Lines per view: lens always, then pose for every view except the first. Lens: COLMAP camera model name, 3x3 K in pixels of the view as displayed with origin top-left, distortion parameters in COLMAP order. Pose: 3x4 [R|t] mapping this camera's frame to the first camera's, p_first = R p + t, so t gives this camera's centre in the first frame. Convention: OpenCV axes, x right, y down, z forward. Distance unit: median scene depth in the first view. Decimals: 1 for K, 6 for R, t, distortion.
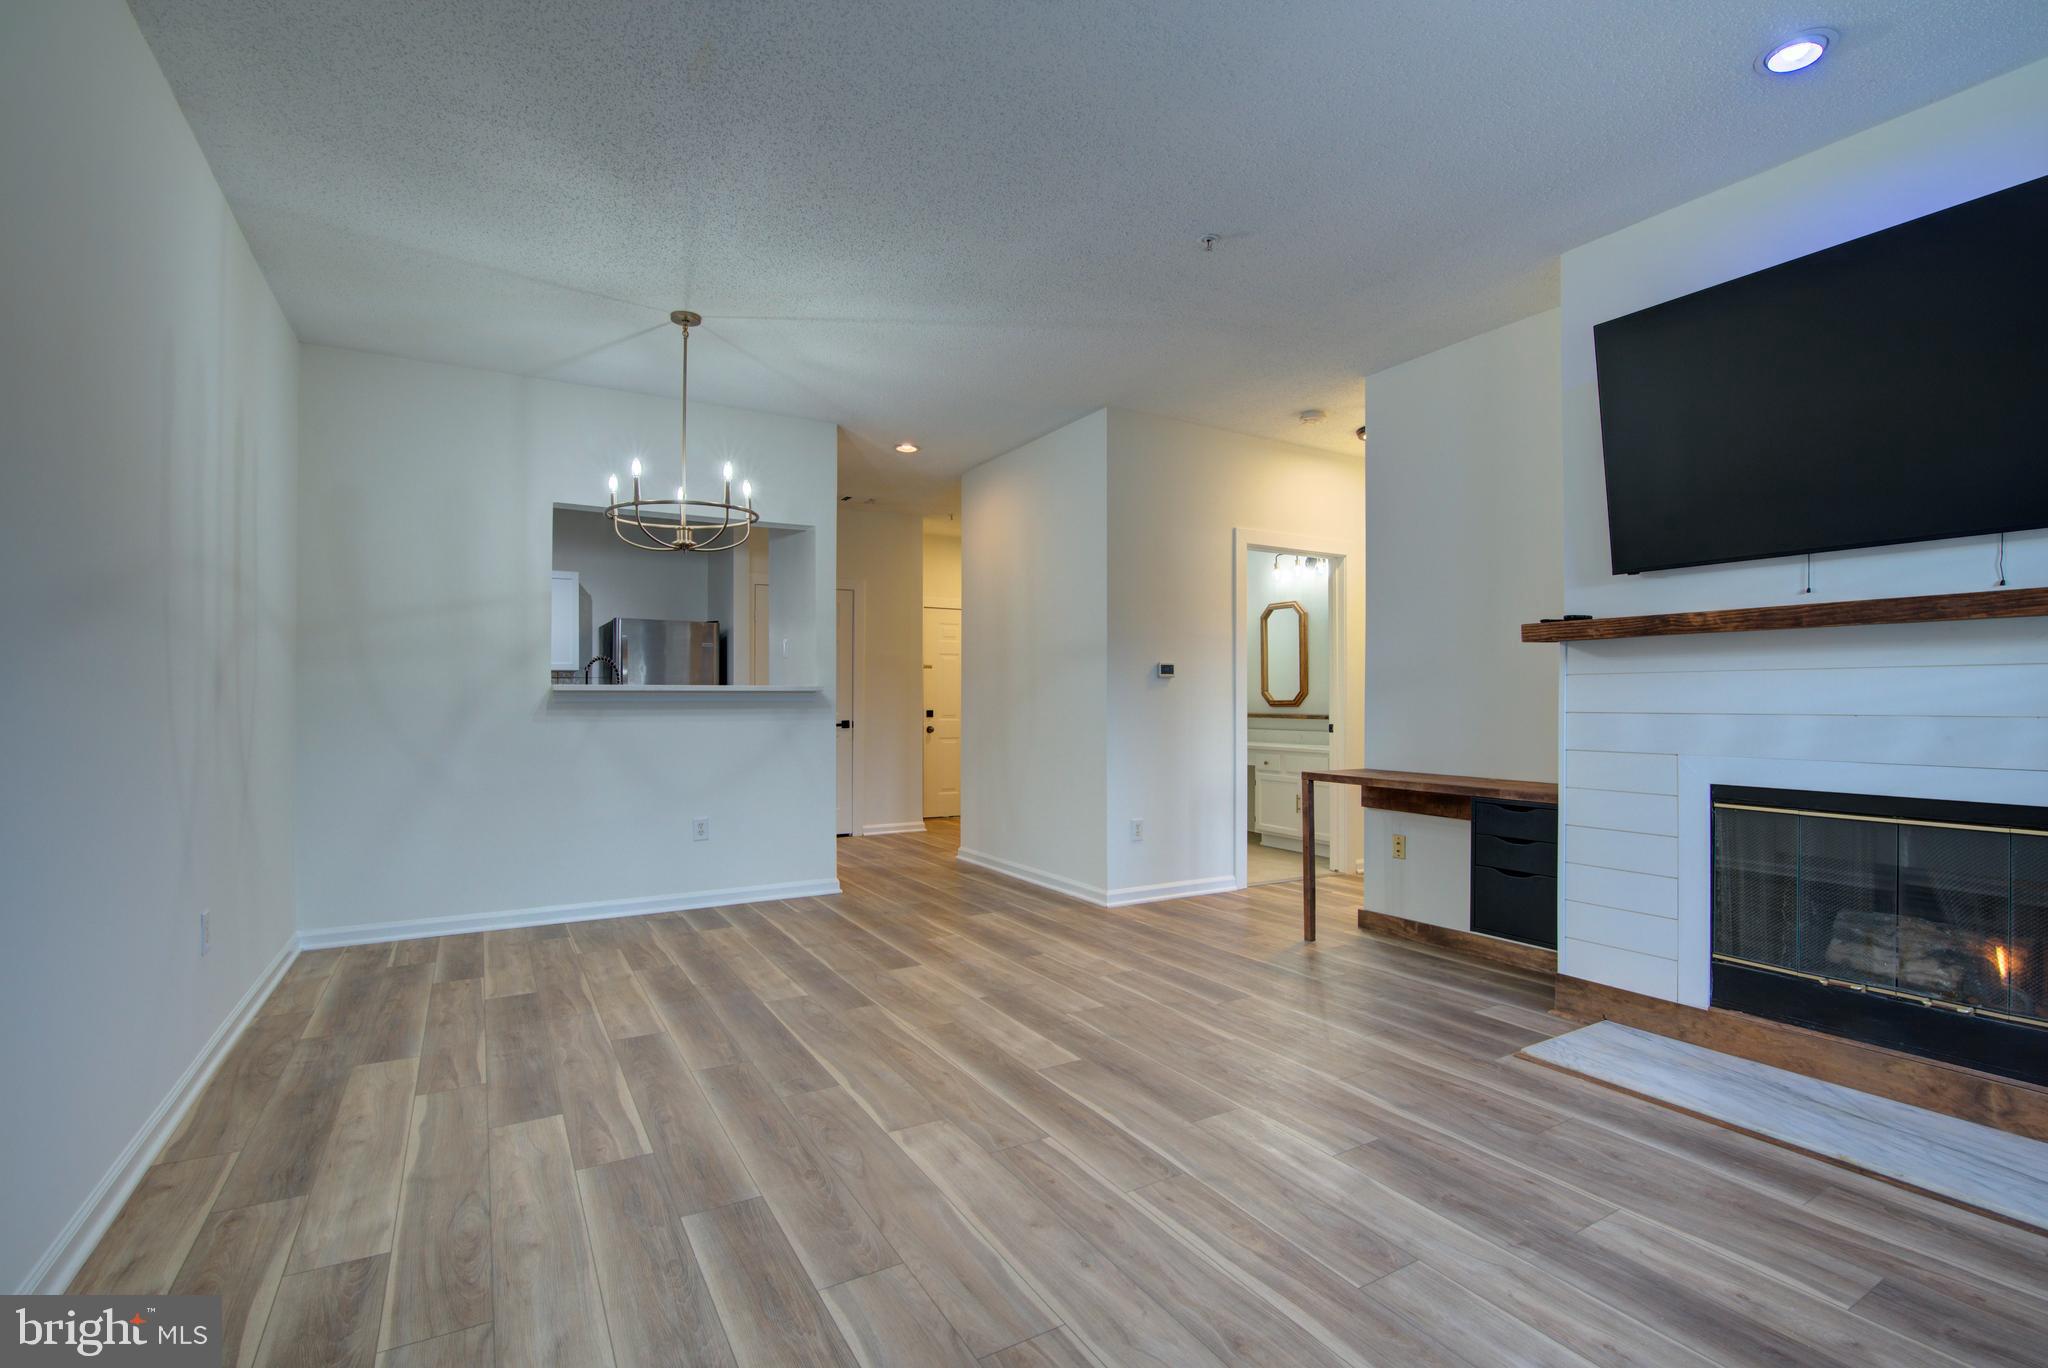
lens RADIAL K [[934.0, 0, 1026.4], [0, 934.0, 697.1], [0, 0, 1]] dist [-0.019567, 0.000147]
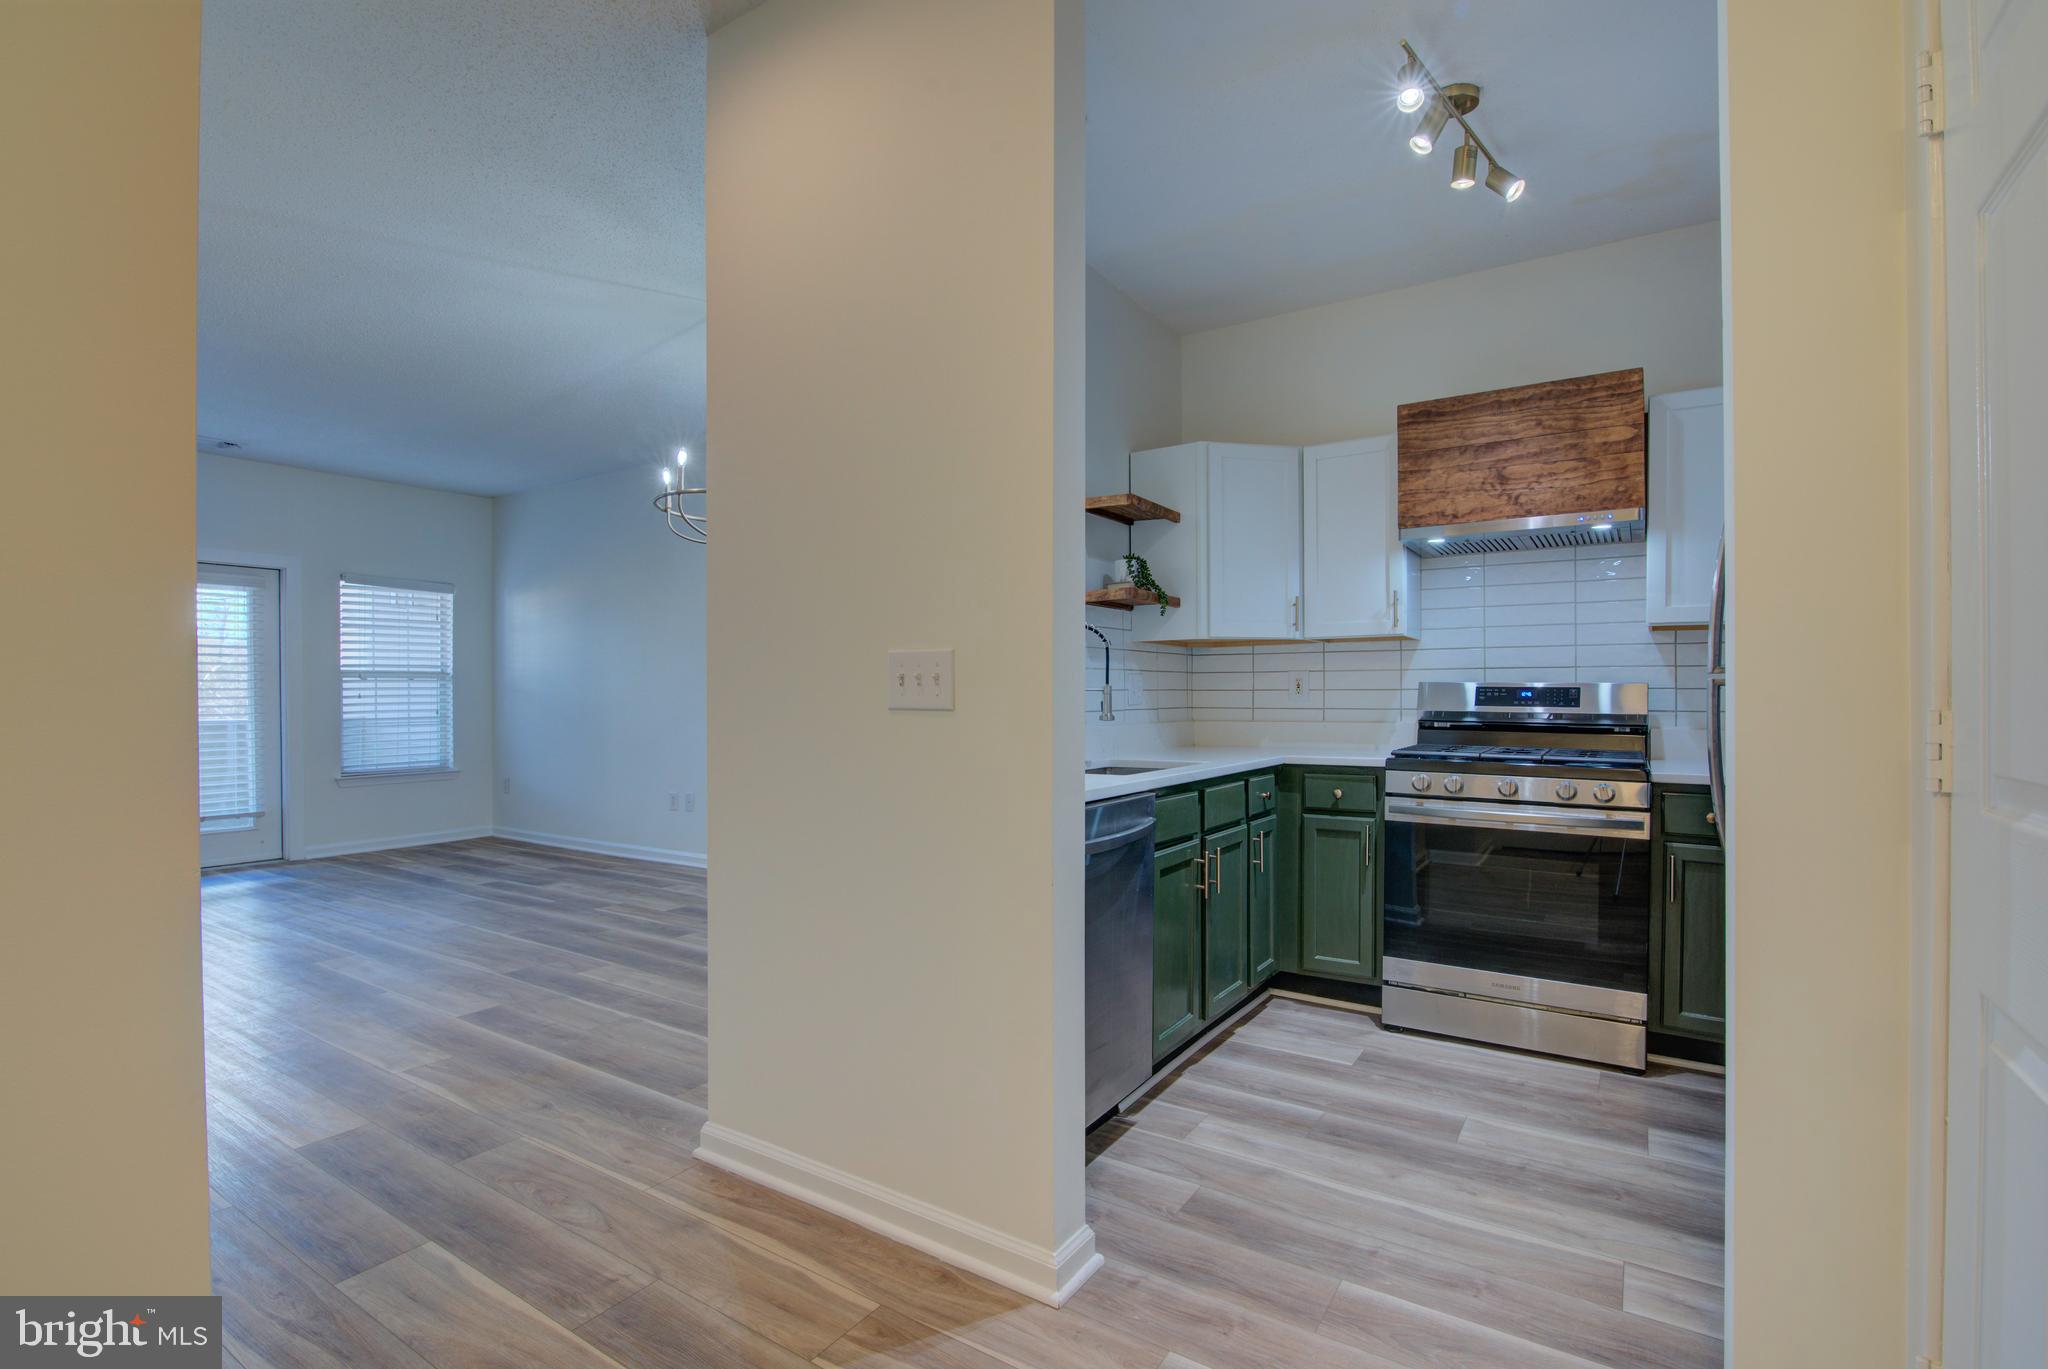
lens RADIAL K [[944.2, 0, 1026.9], [0, 944.2, 696.4], [0, 0, 1]] dist [-0.021997, 0.001213]
pose [[-0.895804, 0.003392, -0.444436, -0.224482], [0.003931, 0.999992, -0.000291, 0.005850], [0.444432, -0.002008, -0.895810, 2.234752]]
